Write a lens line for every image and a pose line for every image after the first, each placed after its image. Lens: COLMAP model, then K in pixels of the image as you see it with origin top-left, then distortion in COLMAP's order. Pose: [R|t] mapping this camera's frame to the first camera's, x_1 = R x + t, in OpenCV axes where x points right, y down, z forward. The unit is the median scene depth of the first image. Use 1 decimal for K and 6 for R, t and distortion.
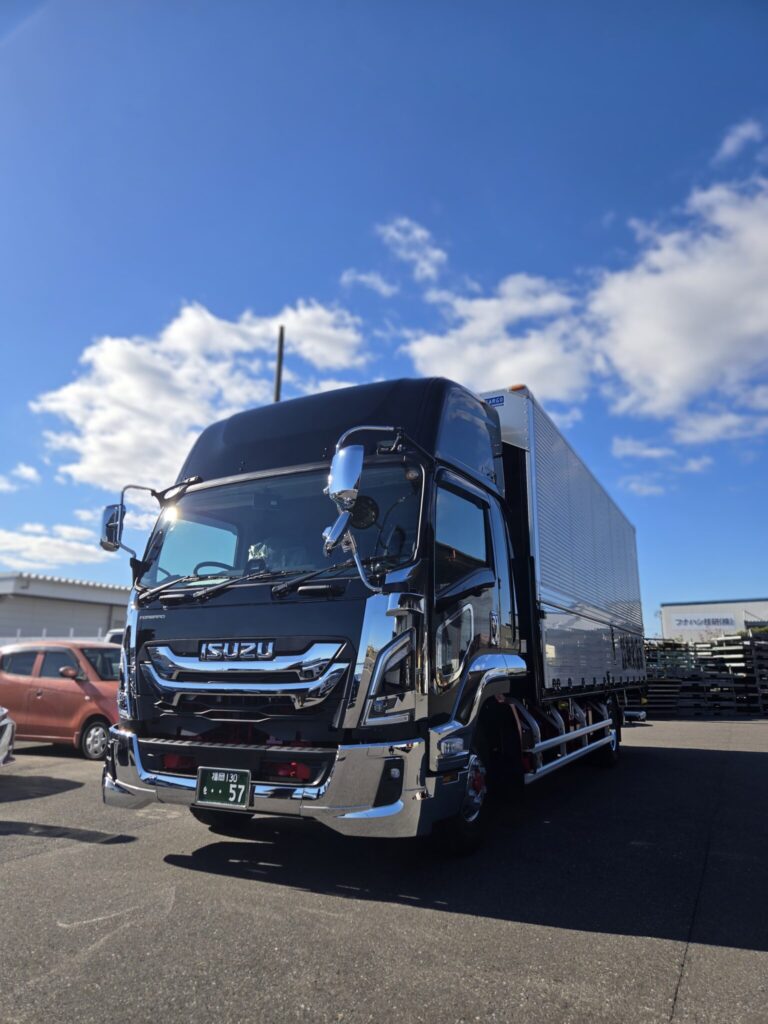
lens RADIAL K [[696.9, 0, 384.0], [0, 696.9, 512.0], [0, 0, 1]] dist [0.002765, 0.001218]
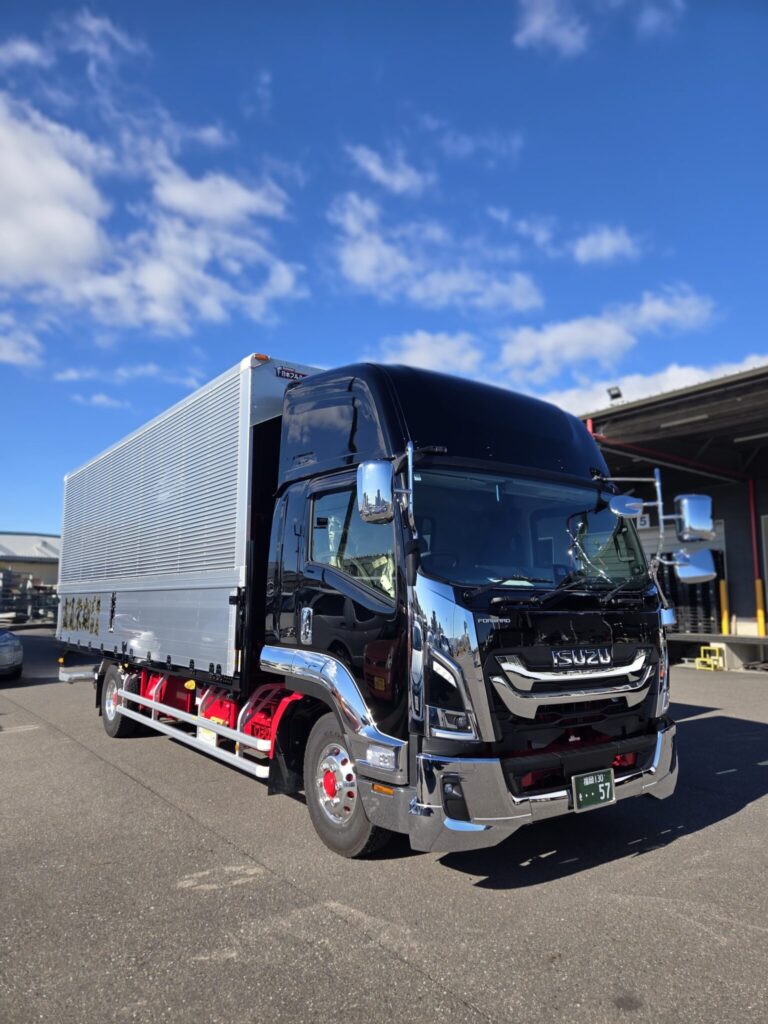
lens RADIAL K [[696.9, 0, 384.0], [0, 696.9, 512.0], [0, 0, 1]] dist [0.002765, 0.001218]
pose [[0.457634, 0.116864, 0.881427, -1.365935], [-0.204780, 0.978528, -0.023418, 0.073766], [-0.865238, -0.169782, 0.471739, 0.853401]]
